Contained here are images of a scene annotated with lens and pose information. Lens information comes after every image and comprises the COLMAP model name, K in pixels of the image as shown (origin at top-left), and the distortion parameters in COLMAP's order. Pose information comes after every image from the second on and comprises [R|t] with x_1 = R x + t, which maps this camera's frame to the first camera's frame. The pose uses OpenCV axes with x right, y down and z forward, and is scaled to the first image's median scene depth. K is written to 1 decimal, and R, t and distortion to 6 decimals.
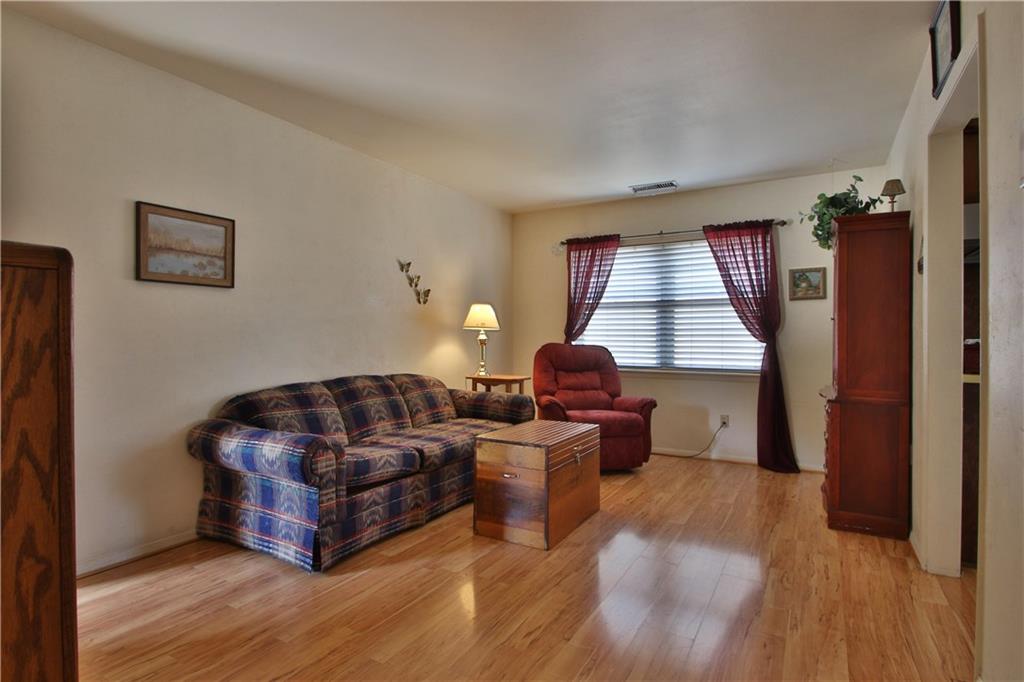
lens RADIAL K [[527.6, 0, 501.4], [0, 527.6, 339.1], [0, 0, 1]] dist [-0.001561, -0.005044]
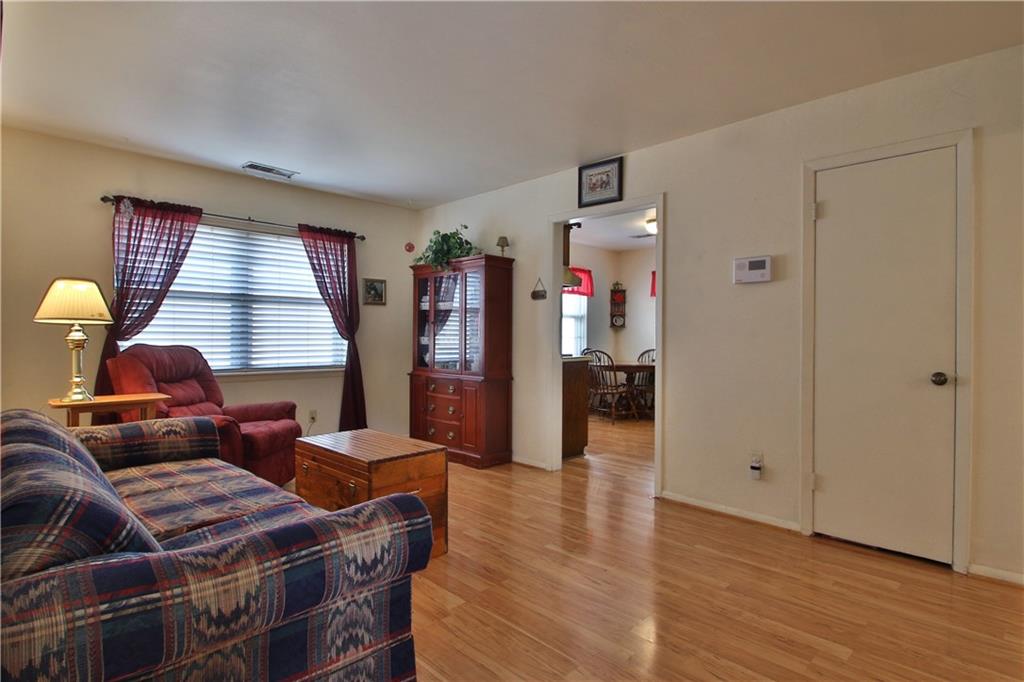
lens RADIAL K [[527.6, 0, 511.3], [0, 527.6, 333.0], [0, 0, 1]] dist [-0.001561, -0.005044]
pose [[0.240611, 0.003217, 0.970616, -0.497195], [-0.001689, 0.999994, -0.002896, -0.006165], [-0.970620, -0.000943, 0.240615, 0.377191]]
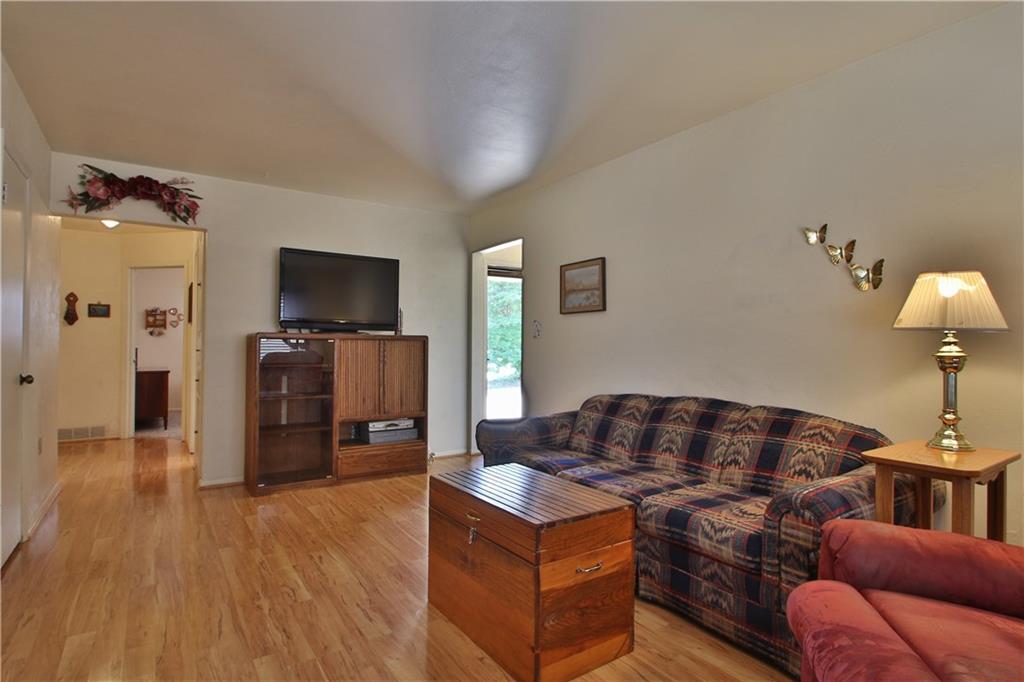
lens RADIAL K [[527.6, 0, 507.0], [0, 527.6, 342.8], [0, 0, 1]] dist [-0.001561, -0.005044]
pose [[-0.422614, -0.013943, -0.906203, 0.475227], [-0.009635, 0.999894, -0.010891, -0.002638], [0.906259, 0.004129, -0.422703, 0.862200]]
